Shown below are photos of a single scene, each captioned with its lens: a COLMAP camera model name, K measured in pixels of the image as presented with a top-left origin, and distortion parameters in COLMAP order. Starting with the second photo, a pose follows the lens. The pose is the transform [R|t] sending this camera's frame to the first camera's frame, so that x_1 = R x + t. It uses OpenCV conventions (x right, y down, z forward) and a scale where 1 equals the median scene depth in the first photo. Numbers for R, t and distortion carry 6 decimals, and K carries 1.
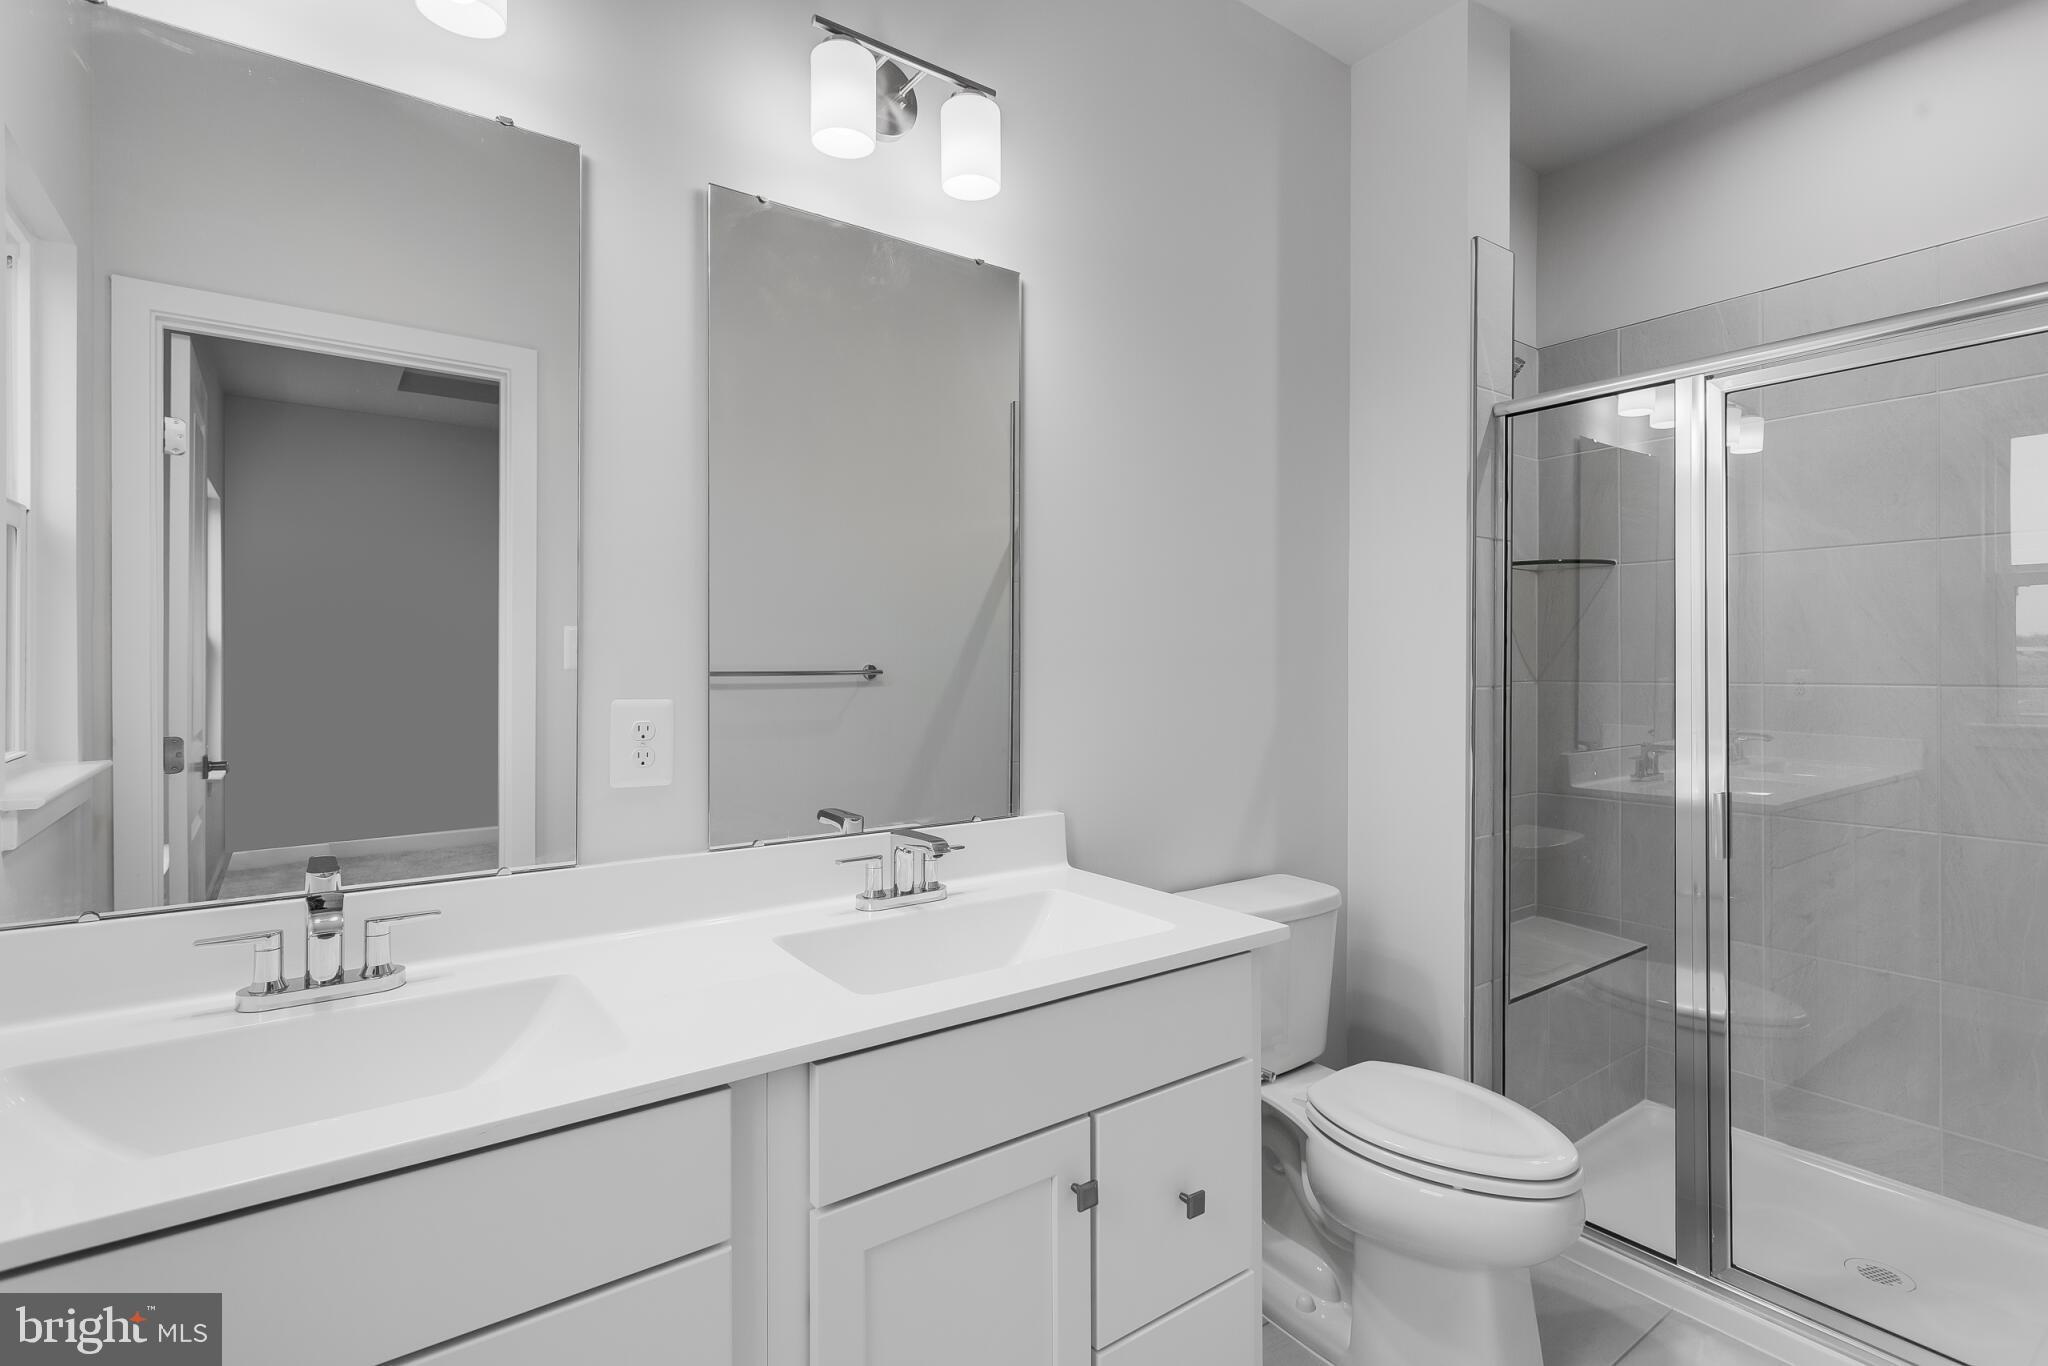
lens RADIAL K [[990.1, 0, 1024.9], [0, 990.1, 668.2], [0, 0, 1]] dist [-0.004816, 0.002991]
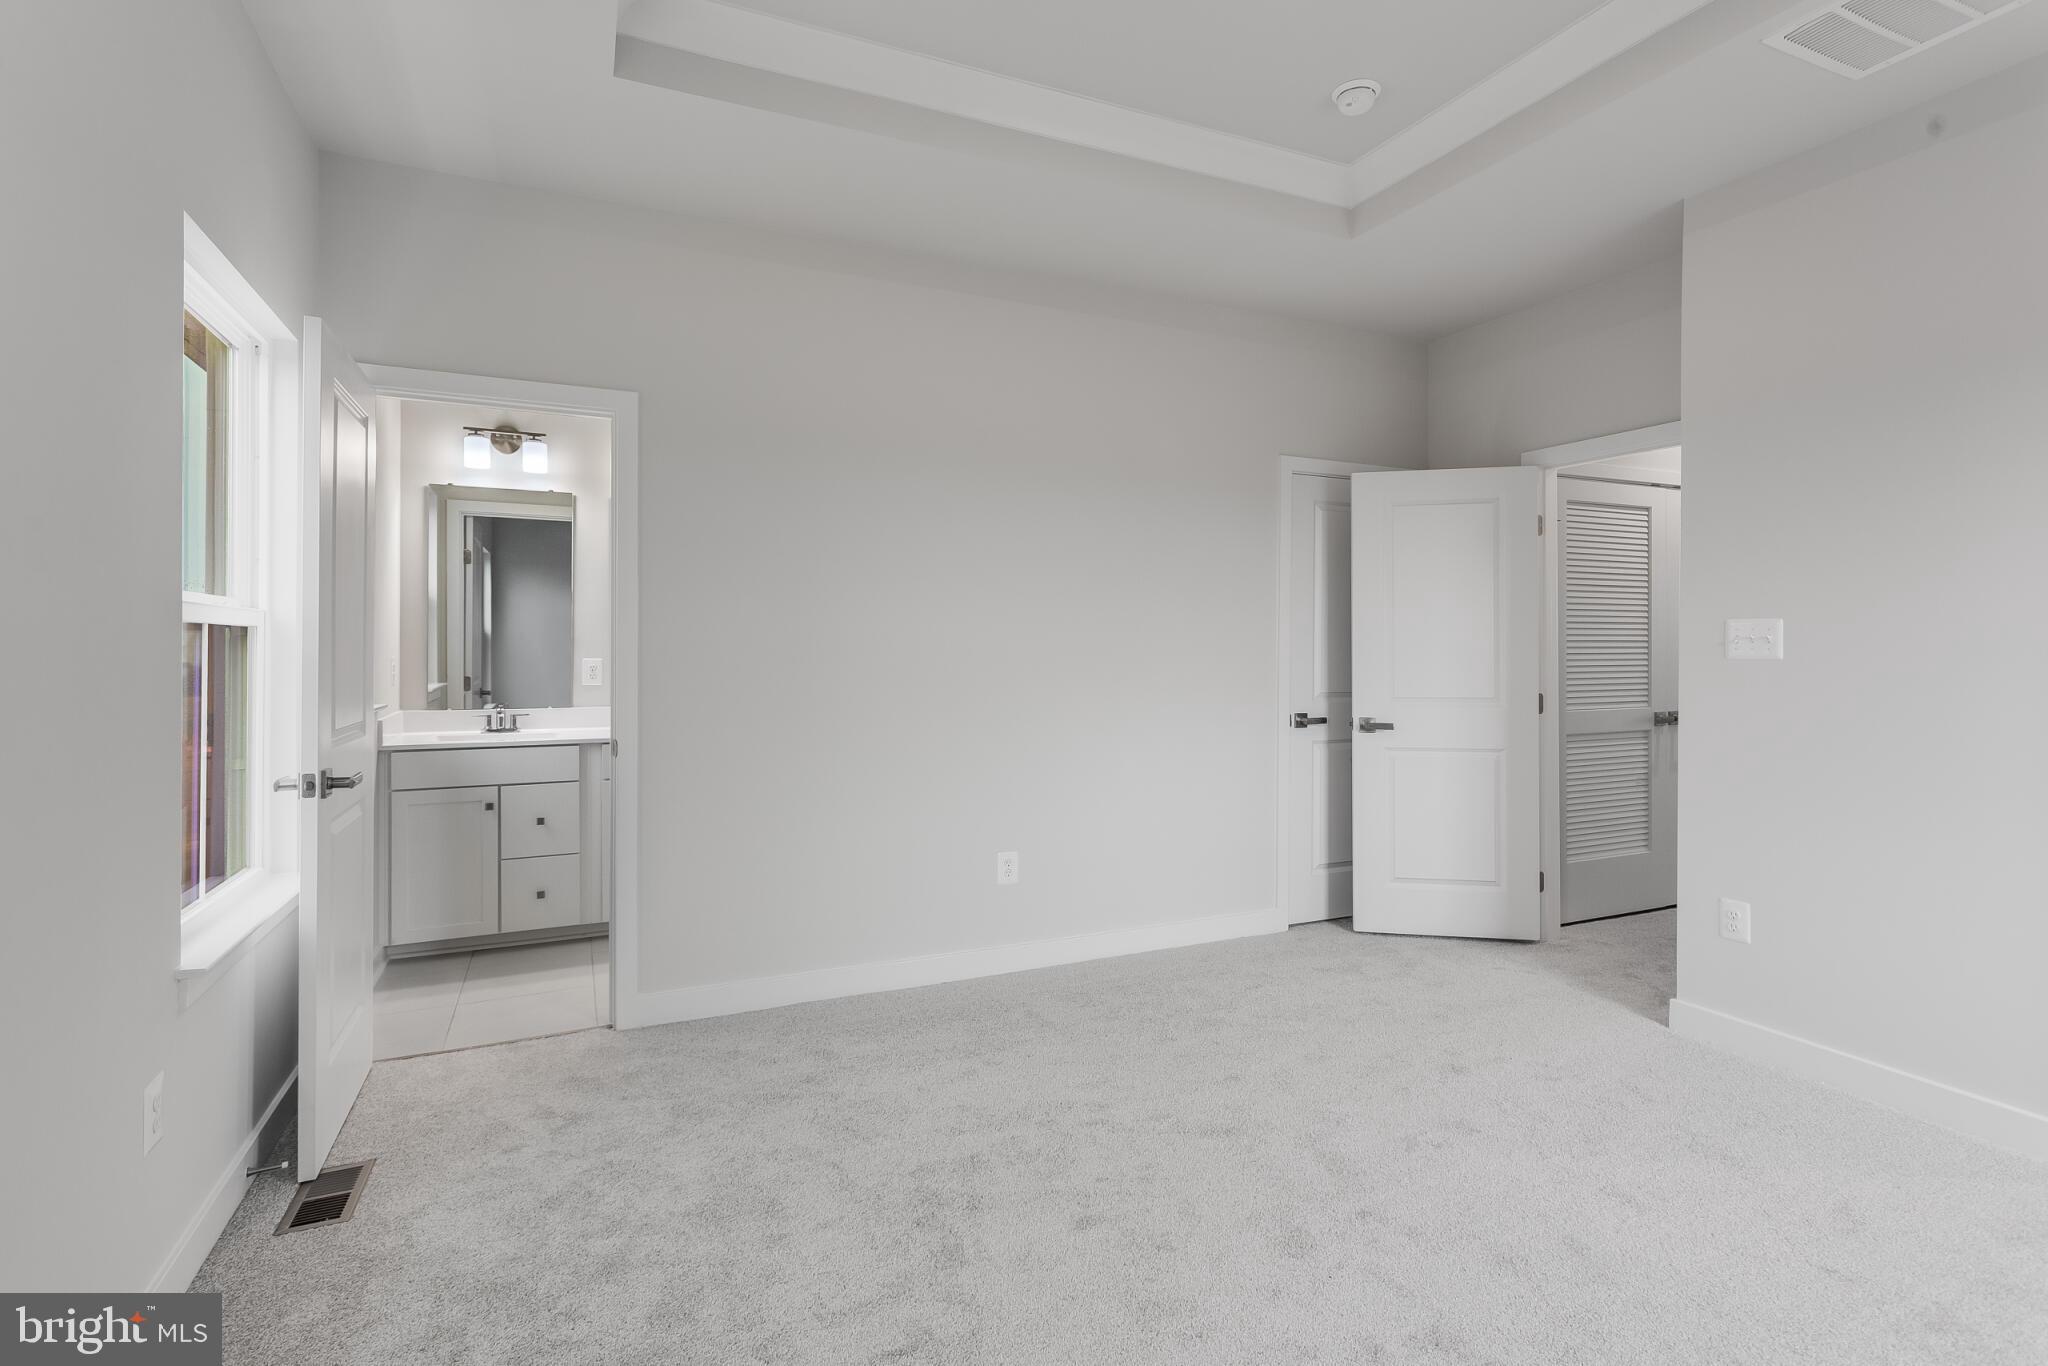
lens RADIAL K [[990.1, 0, 1024.9], [0, 990.1, 668.2], [0, 0, 1]] dist [-0.004816, 0.002991]
pose [[0.980457, 0.006360, -0.196631, 1.186954], [-0.004629, 0.999946, 0.009261, 0.019565], [0.196679, -0.008170, 0.980434, -1.374974]]
